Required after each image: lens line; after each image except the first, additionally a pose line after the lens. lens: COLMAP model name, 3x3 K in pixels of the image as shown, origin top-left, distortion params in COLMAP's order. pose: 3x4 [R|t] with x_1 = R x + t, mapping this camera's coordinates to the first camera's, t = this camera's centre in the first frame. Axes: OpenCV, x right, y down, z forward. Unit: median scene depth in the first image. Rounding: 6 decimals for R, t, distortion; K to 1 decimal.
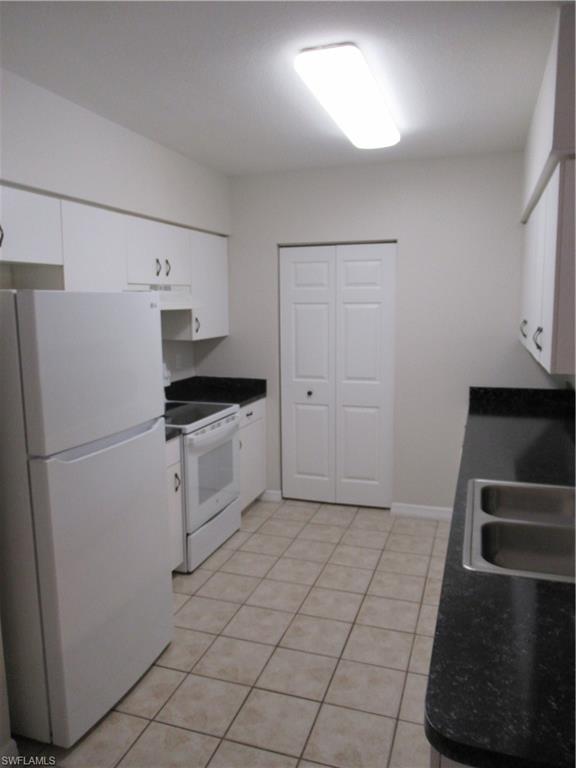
lens RADIAL K [[572.9, 0, 288.0], [0, 572.9, 384.0], [0, 0, 1]] dist [0.005826, -0.011735]
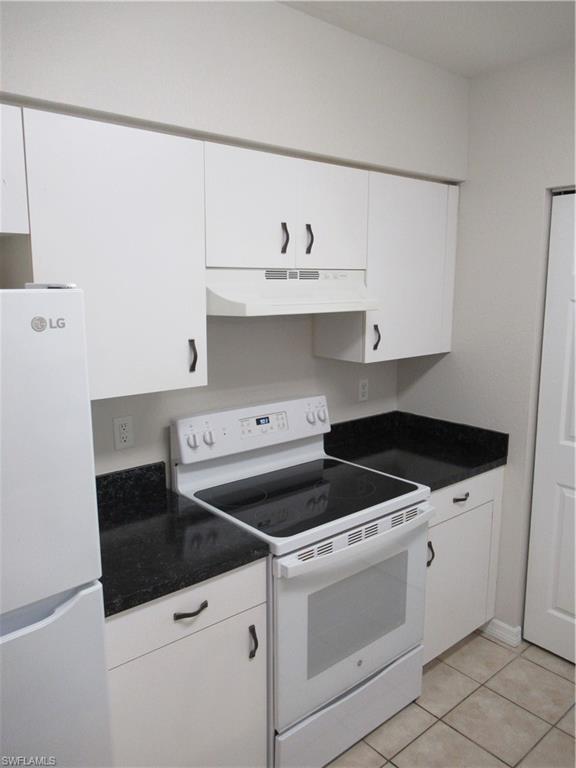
lens RADIAL K [[572.9, 0, 288.0], [0, 572.9, 384.0], [0, 0, 1]] dist [0.005826, -0.011735]
pose [[0.855686, 0.093160, -0.509042, 0.066508], [-0.078205, 0.995645, 0.050753, -0.078176], [0.511553, -0.003619, 0.859244, 0.451772]]
